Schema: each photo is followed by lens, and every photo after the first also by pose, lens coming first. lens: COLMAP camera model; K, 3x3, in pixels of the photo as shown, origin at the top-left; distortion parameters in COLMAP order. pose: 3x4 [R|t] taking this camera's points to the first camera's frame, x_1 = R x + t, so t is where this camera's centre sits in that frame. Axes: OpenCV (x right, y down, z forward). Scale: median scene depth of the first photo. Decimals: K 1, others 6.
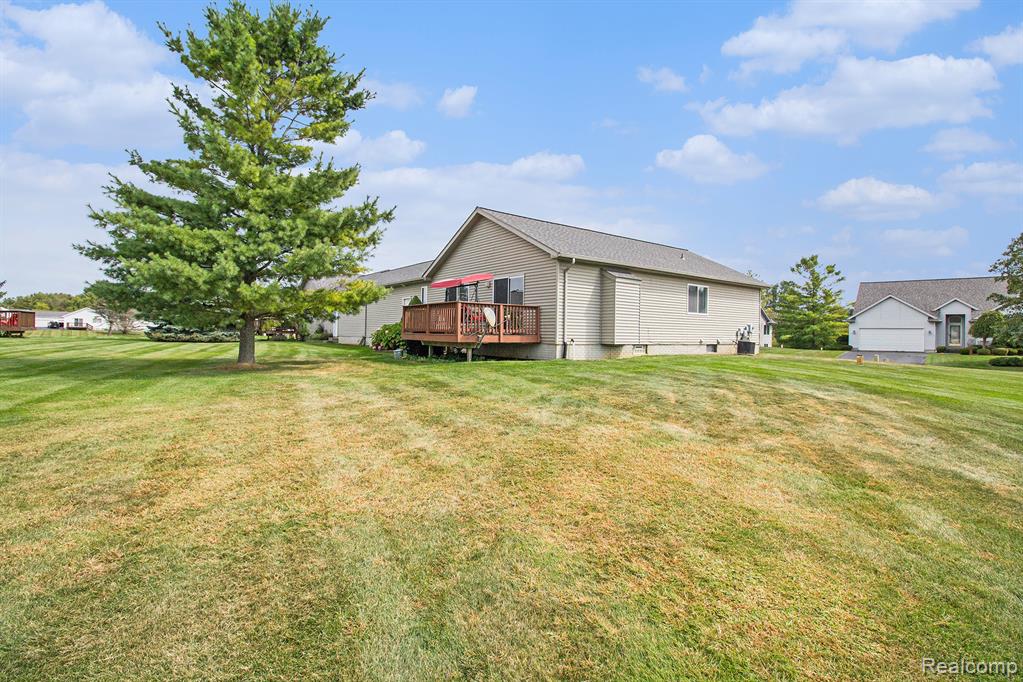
lens RADIAL K [[501.6, 0, 509.8], [0, 501.6, 329.5], [0, 0, 1]] dist [-0.000299, -0.000293]
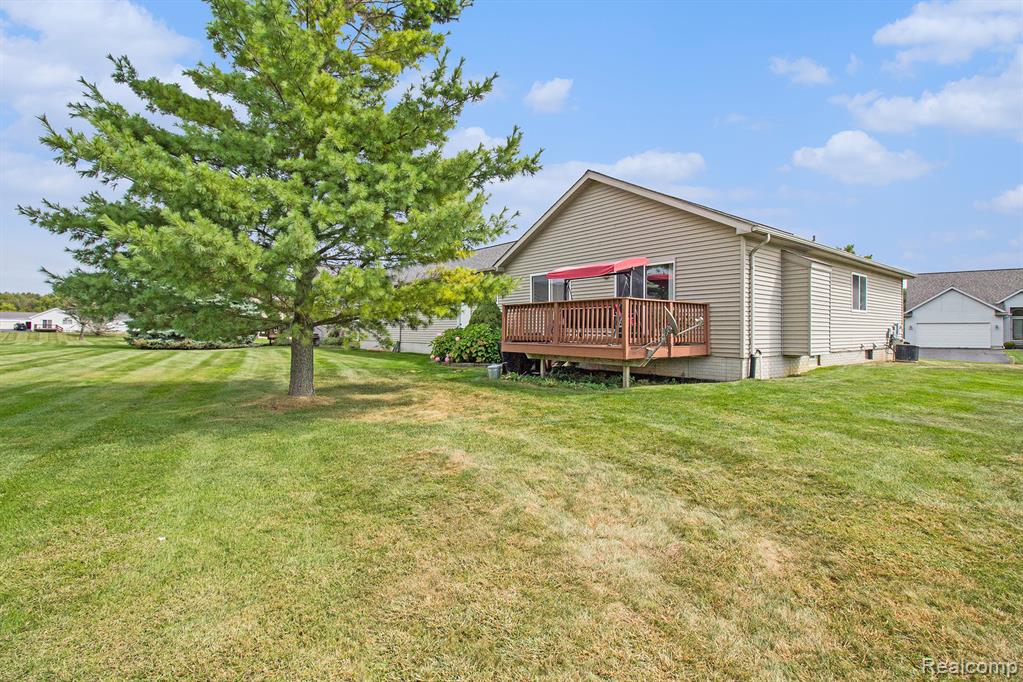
lens RADIAL K [[502.9, 0, 511.4], [0, 502.9, 325.5], [0, 0, 1]] dist [-0.001195, -0.001453]
pose [[0.999327, -0.010720, 0.035073, -0.245867], [0.010718, 0.999943, 0.000252, -0.018801], [-0.035074, 0.000124, 0.999385, 0.304849]]
